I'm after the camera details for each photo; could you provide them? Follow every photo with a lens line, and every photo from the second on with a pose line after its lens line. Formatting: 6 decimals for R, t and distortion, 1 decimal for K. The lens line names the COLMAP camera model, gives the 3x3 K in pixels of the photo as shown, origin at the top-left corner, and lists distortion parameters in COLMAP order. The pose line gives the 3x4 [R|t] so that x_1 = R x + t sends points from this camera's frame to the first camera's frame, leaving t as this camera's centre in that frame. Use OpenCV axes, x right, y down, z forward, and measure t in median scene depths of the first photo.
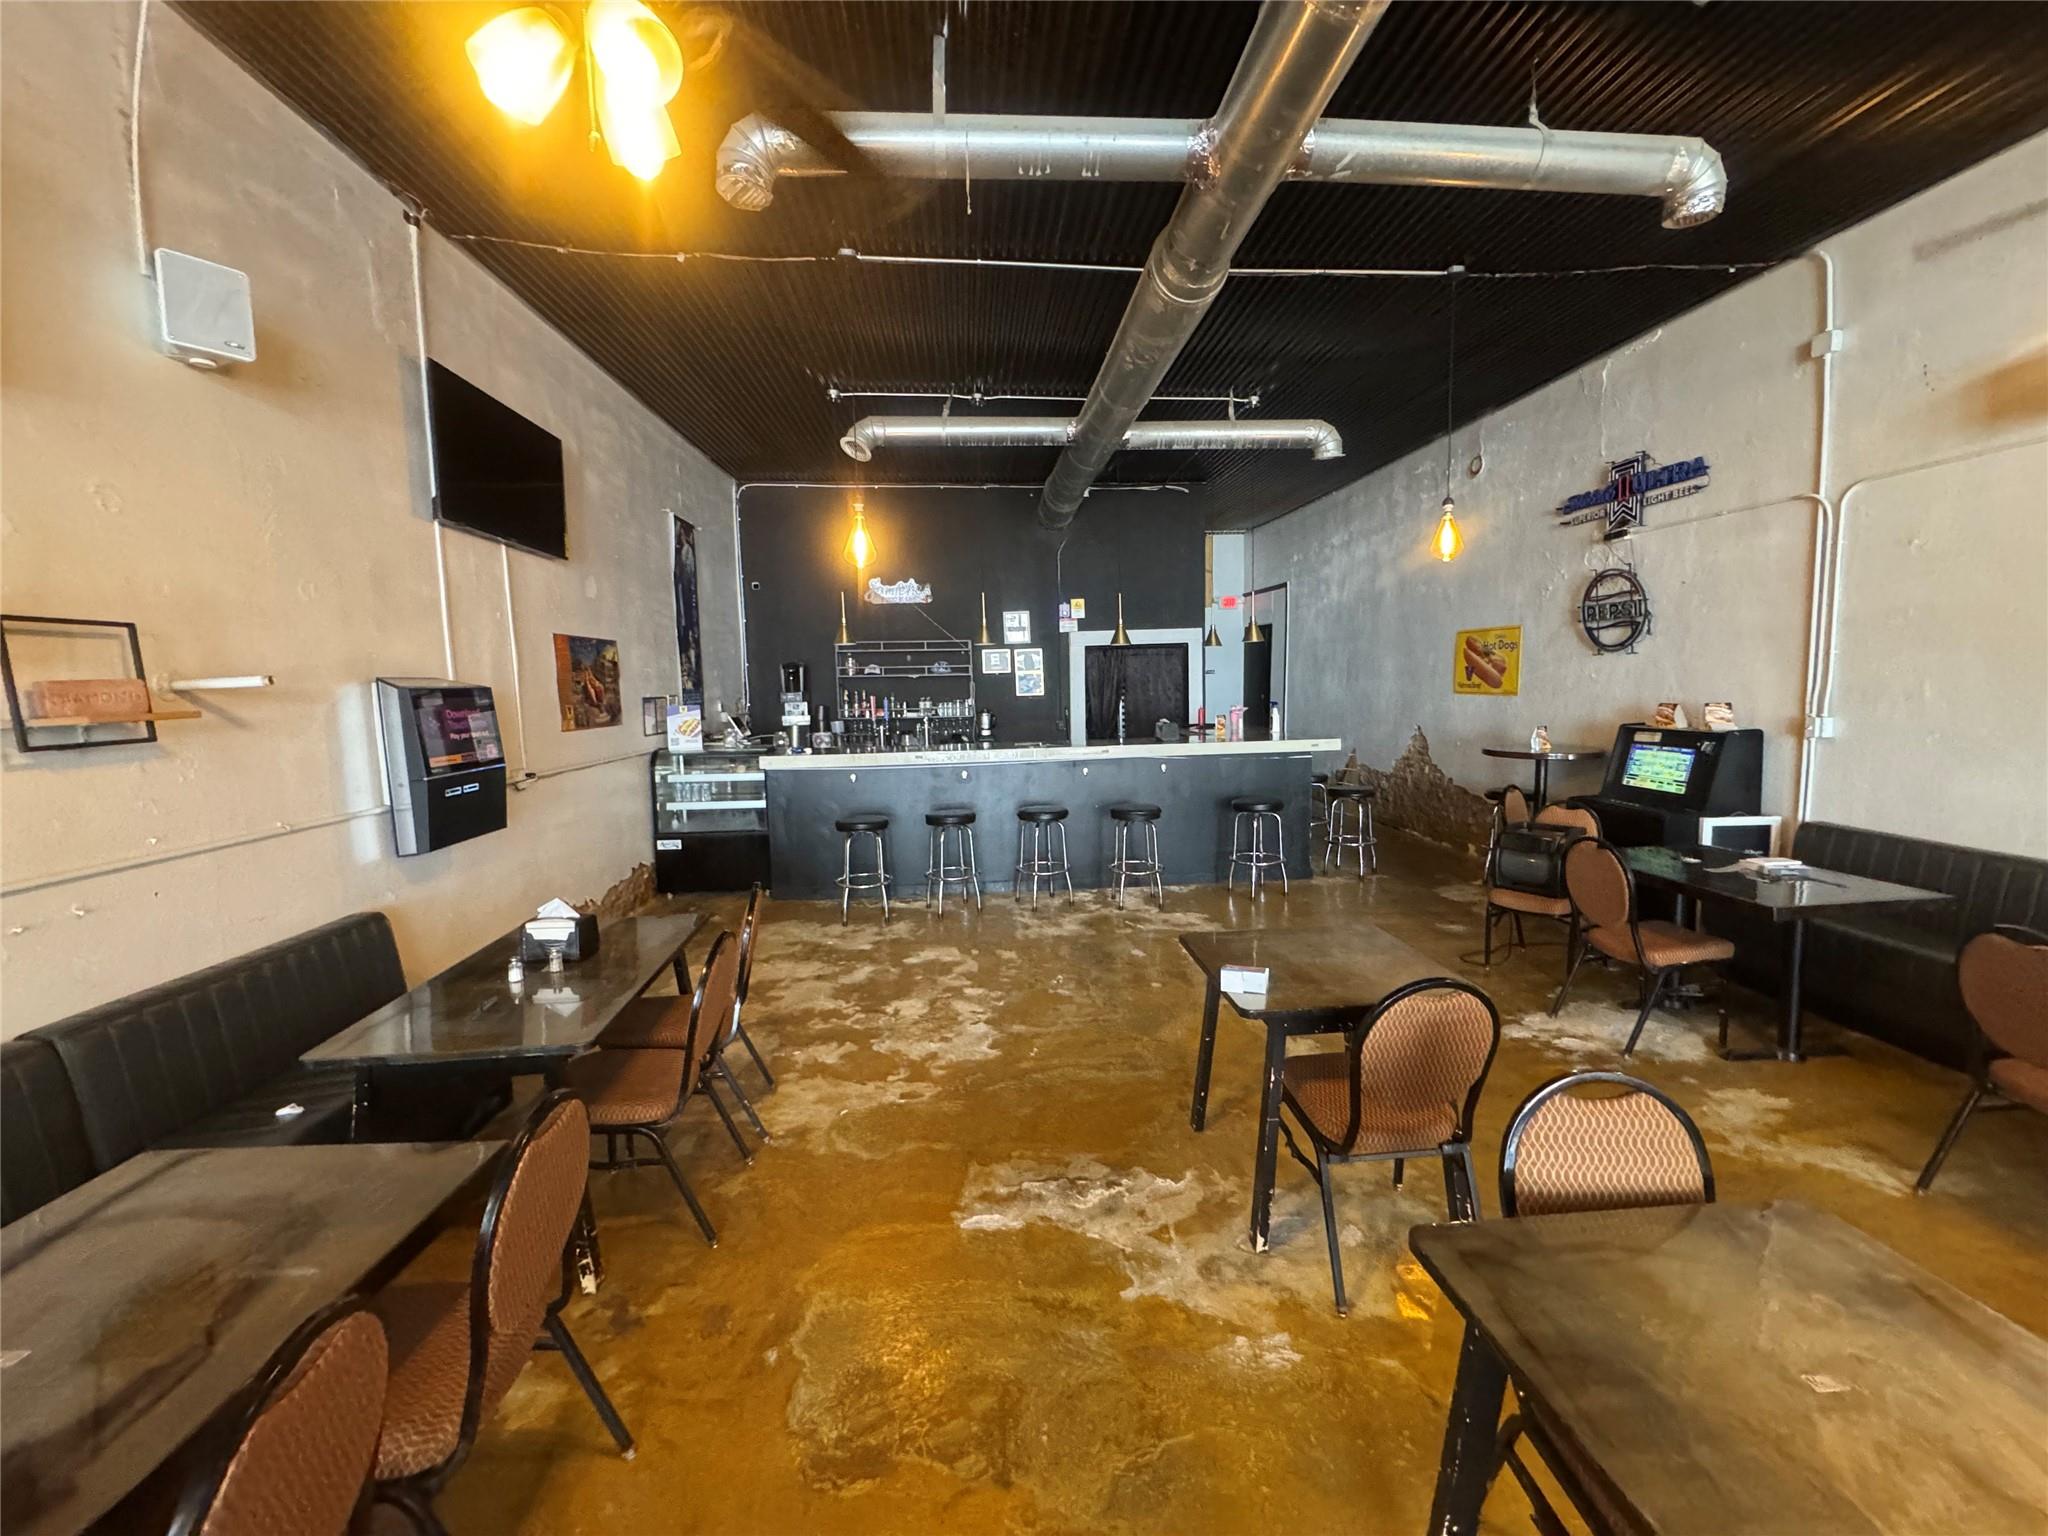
lens RADIAL K [[813.9, 0, 1016.3], [0, 813.9, 759.7], [0, 0, 1]] dist [-0.000875, 0.000089]
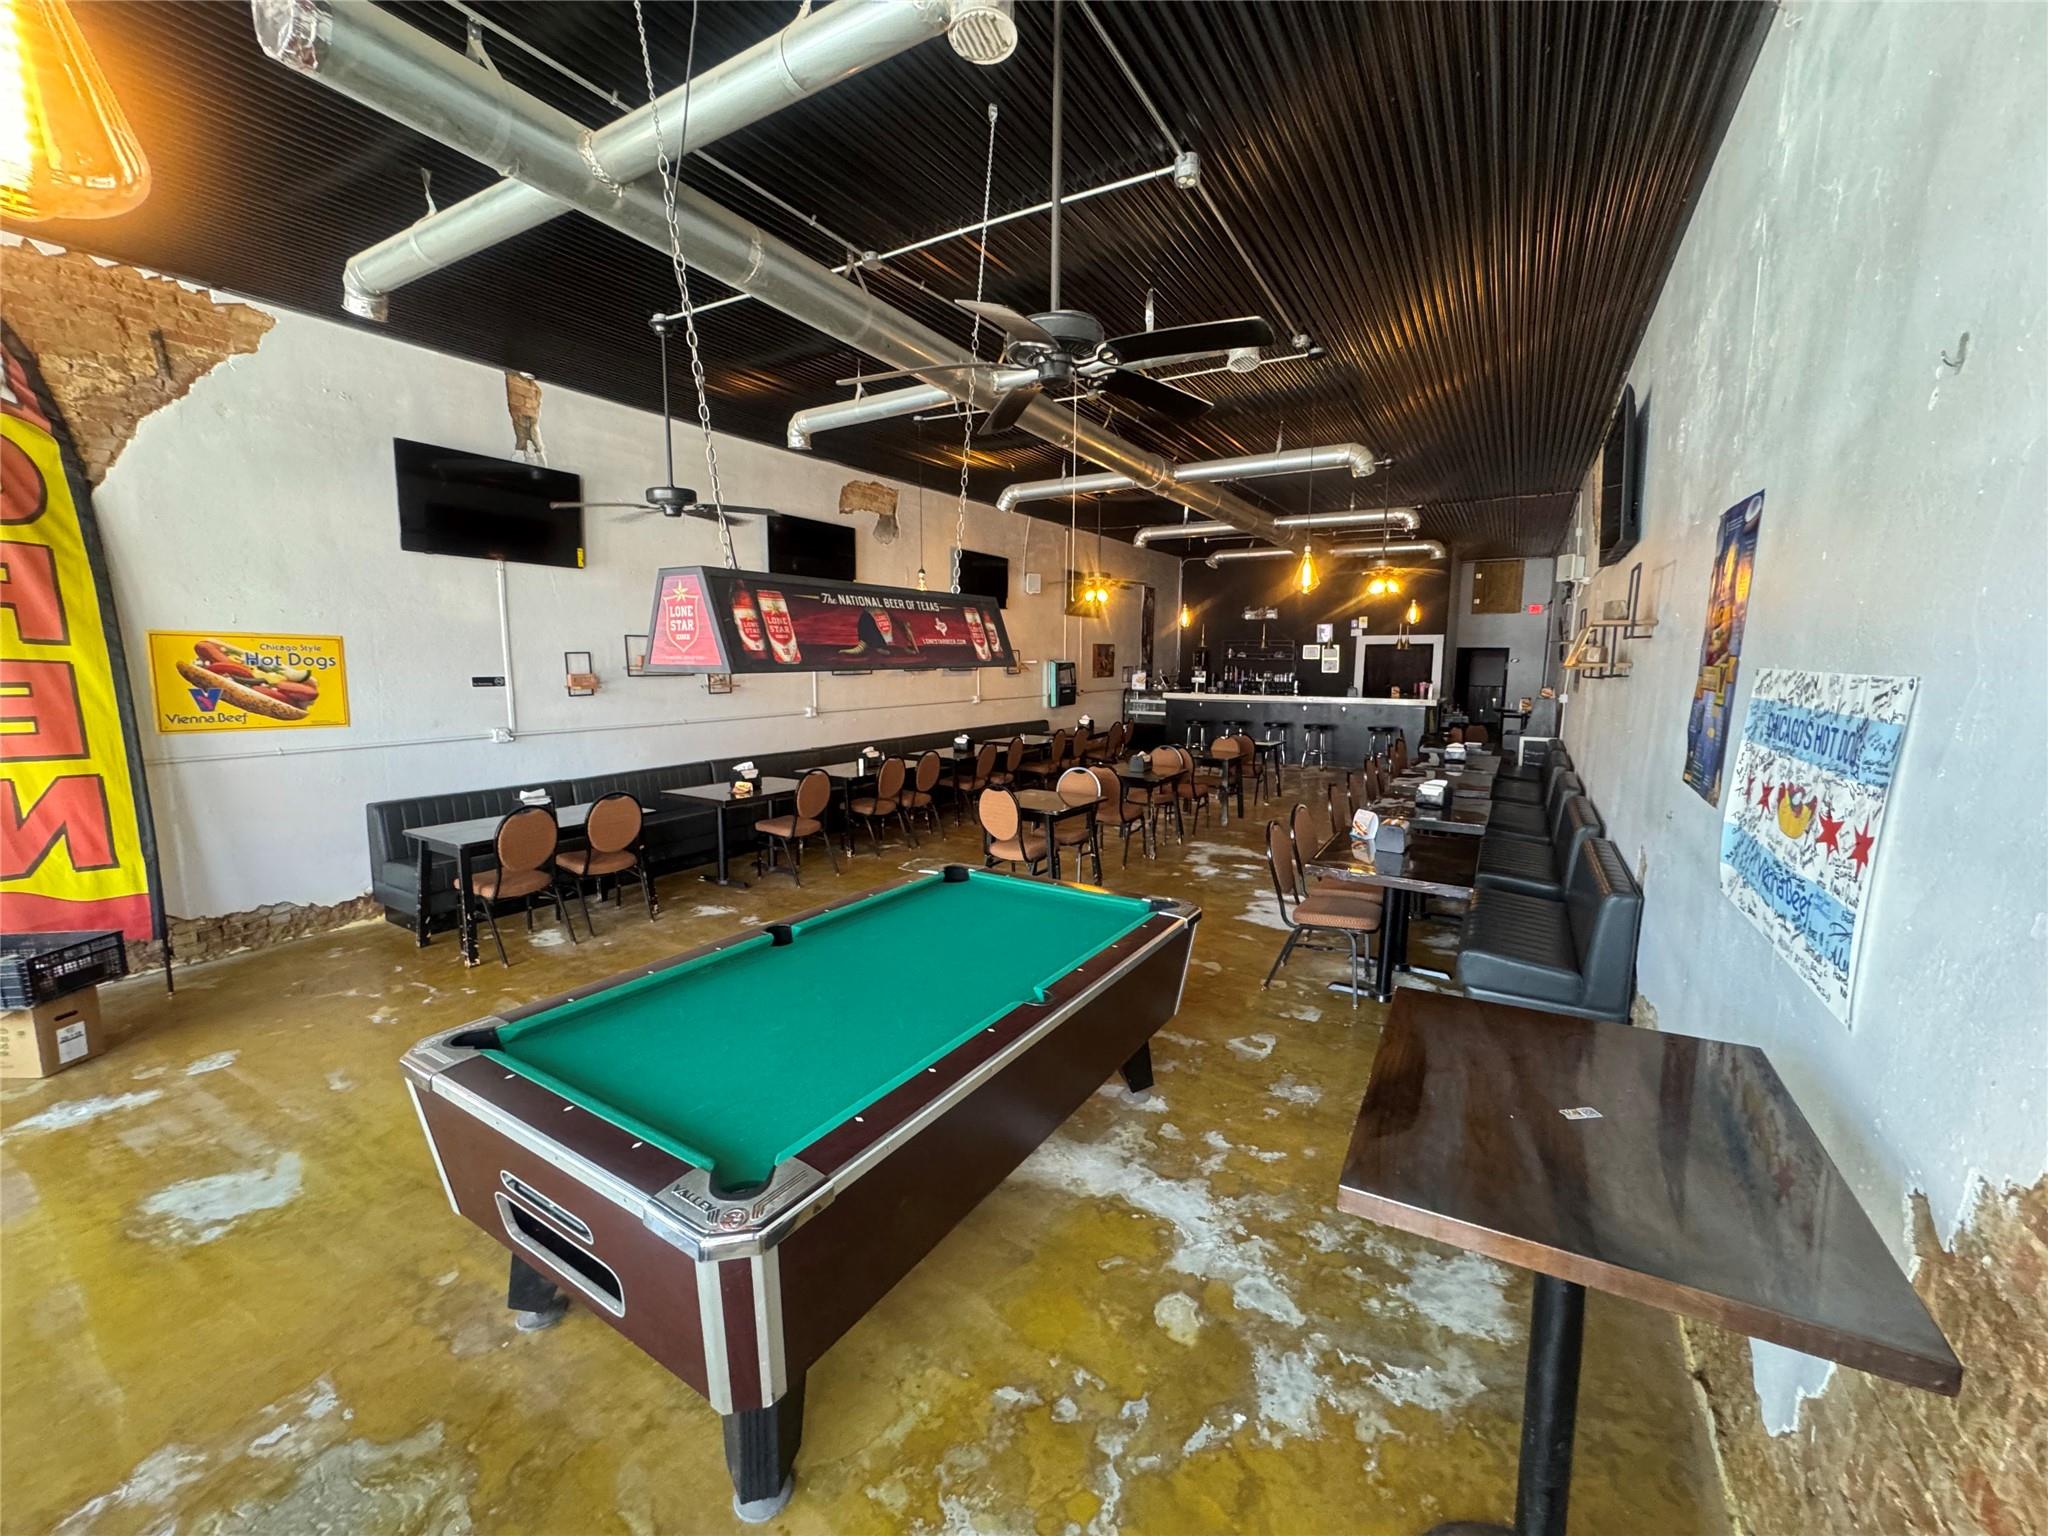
lens RADIAL K [[813.9, 0, 1016.3], [0, 813.9, 759.7], [0, 0, 1]] dist [-0.000875, 0.000089]
pose [[0.815939, 0.098006, -0.569771, 0.514084], [-0.077805, 0.995176, 0.059759, 0.059658], [0.572879, -0.004429, 0.819628, -0.875985]]
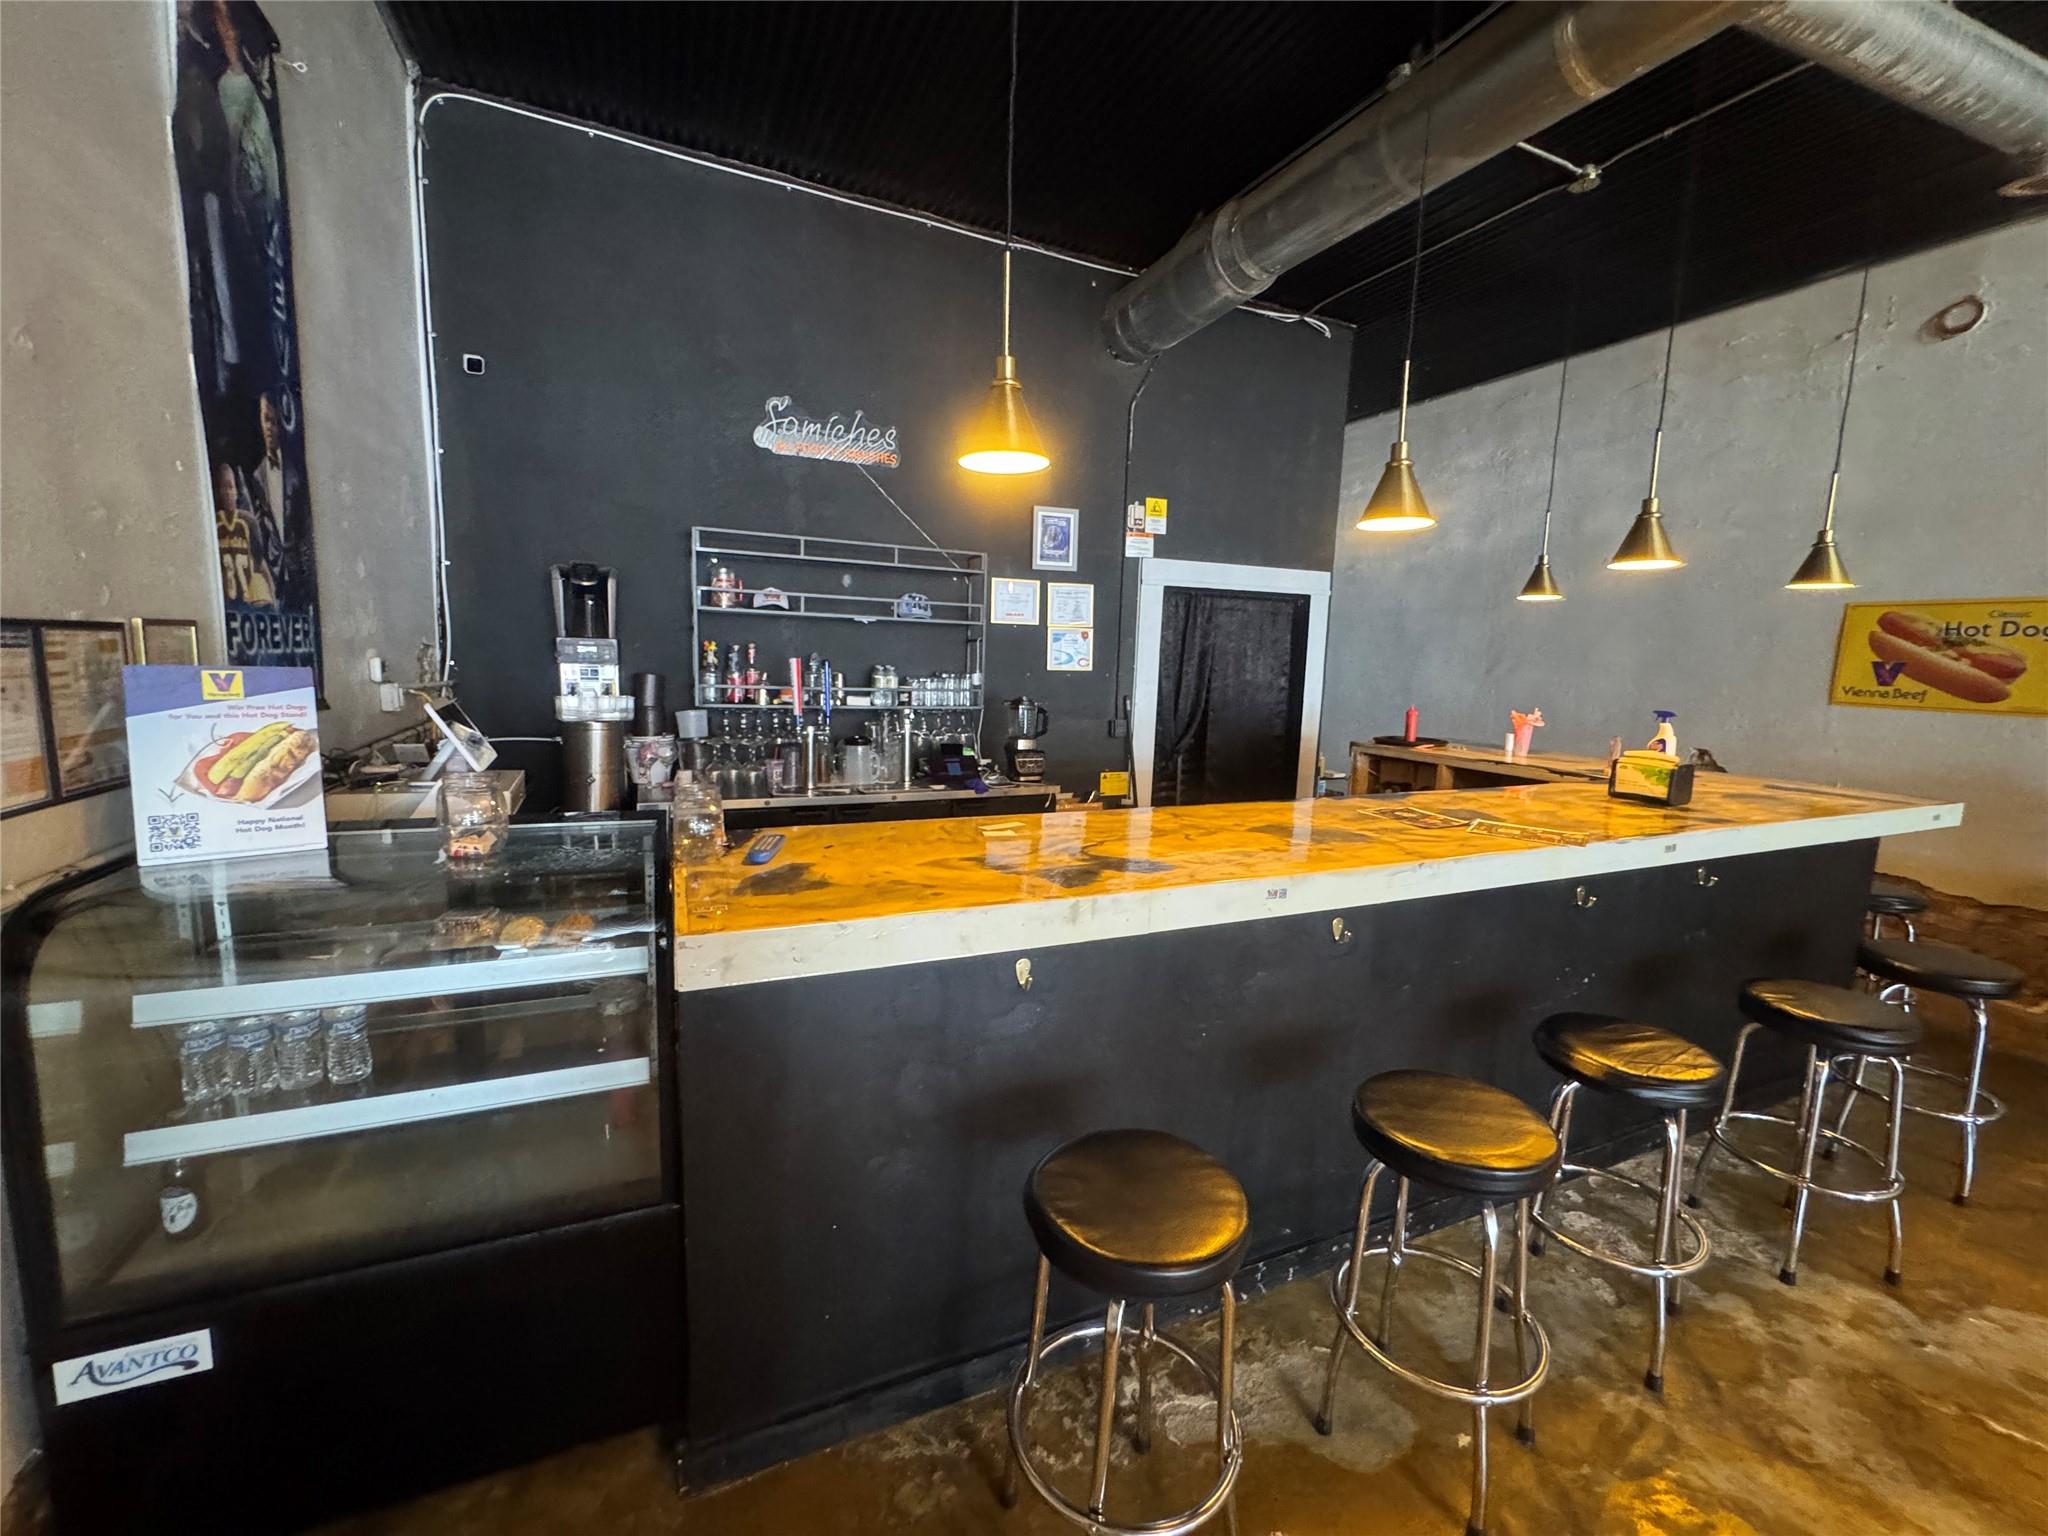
lens RADIAL K [[813.9, 0, 1016.3], [0, 813.9, 759.7], [0, 0, 1]] dist [-0.000875, 0.000089]
pose [[0.937106, 0.007888, 0.348955, -0.215179], [-0.021028, 0.999205, 0.033884, -0.040568], [-0.348410, -0.039091, 0.936527, 0.543832]]
